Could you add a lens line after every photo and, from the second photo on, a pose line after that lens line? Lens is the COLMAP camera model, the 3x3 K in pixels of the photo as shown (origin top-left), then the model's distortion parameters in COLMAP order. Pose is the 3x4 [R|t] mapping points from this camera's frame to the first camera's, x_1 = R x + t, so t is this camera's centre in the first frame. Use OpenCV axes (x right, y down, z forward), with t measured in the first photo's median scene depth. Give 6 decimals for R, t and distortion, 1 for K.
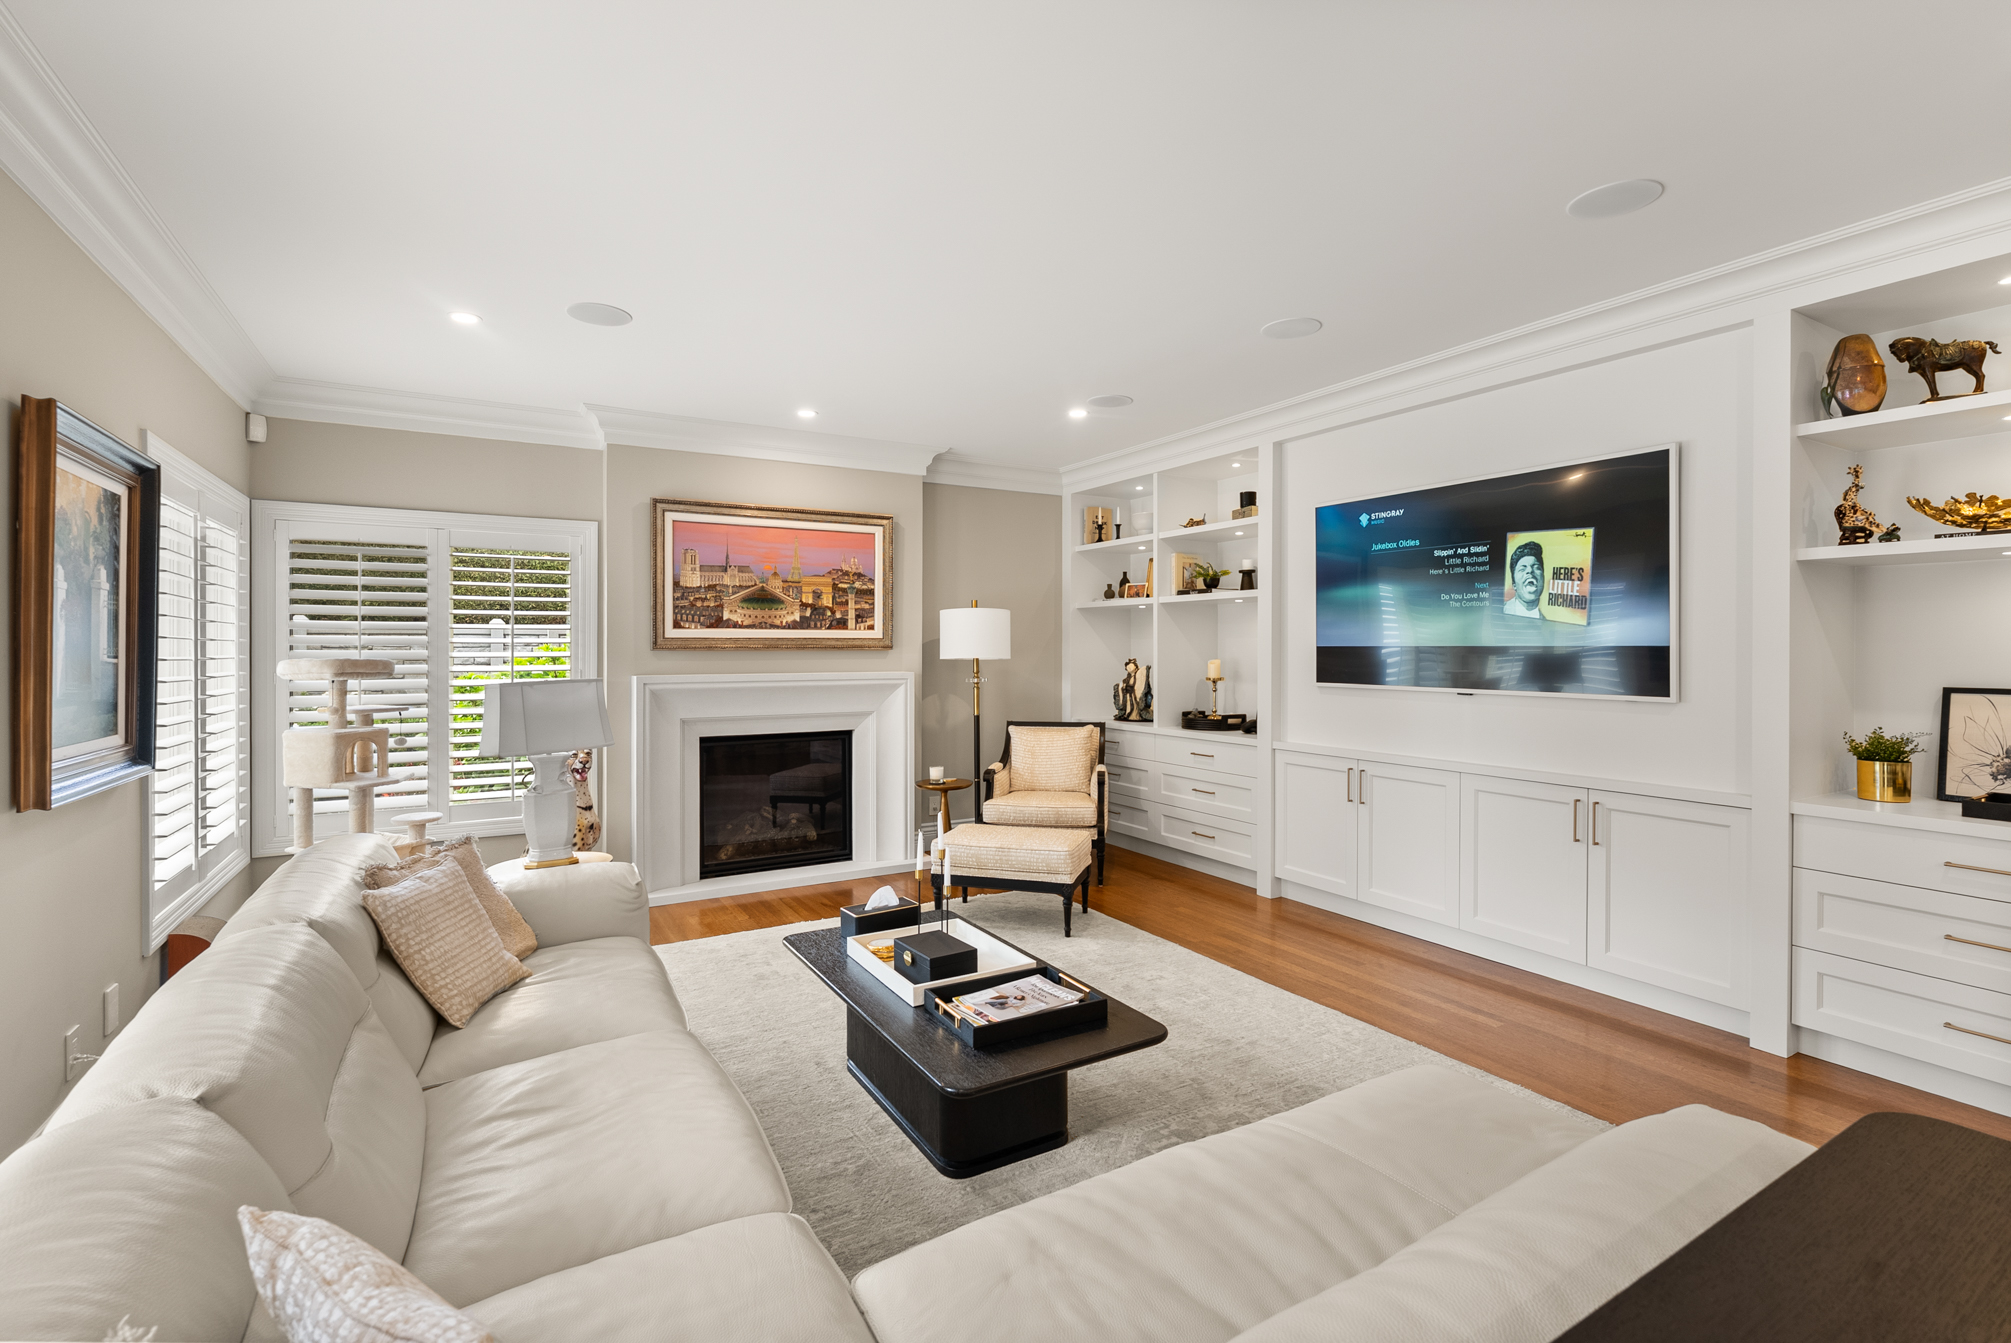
lens RADIAL K [[923.4, 0, 1004.2], [0, 923.4, 656.7], [0, 0, 1]] dist [-0.006433, 0.000153]
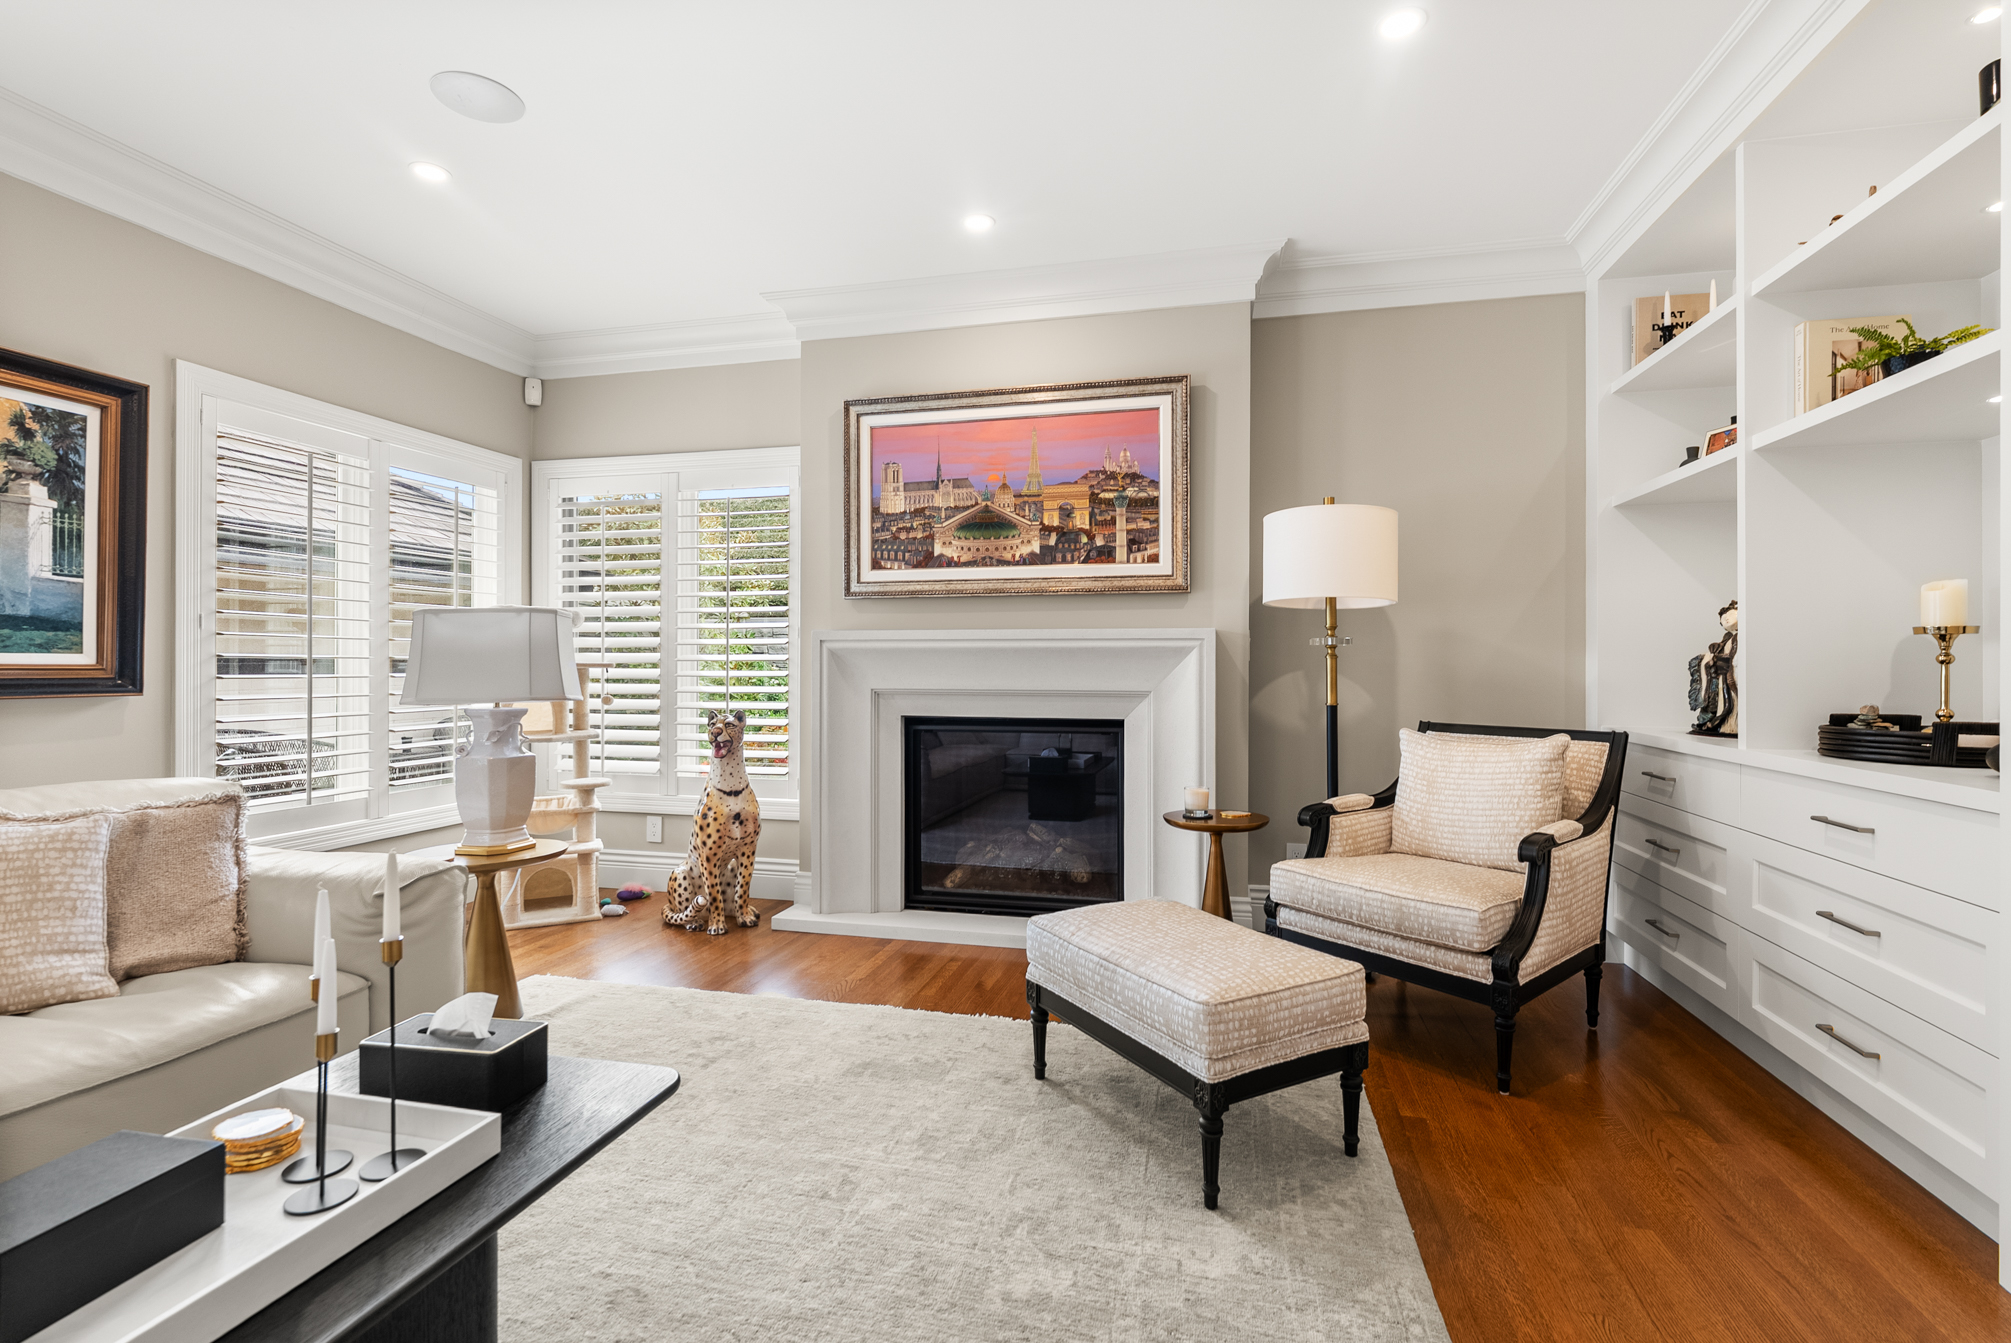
lens RADIAL K [[923.4, 0, 1007.2], [0, 923.4, 667.2], [0, 0, 1]] dist [-0.006433, 0.000153]
pose [[0.716504, 0.003828, -0.697572, 0.230237], [-0.009073, 0.999951, -0.003832, 0.047173], [0.697524, 0.009075, 0.716504, 0.496067]]
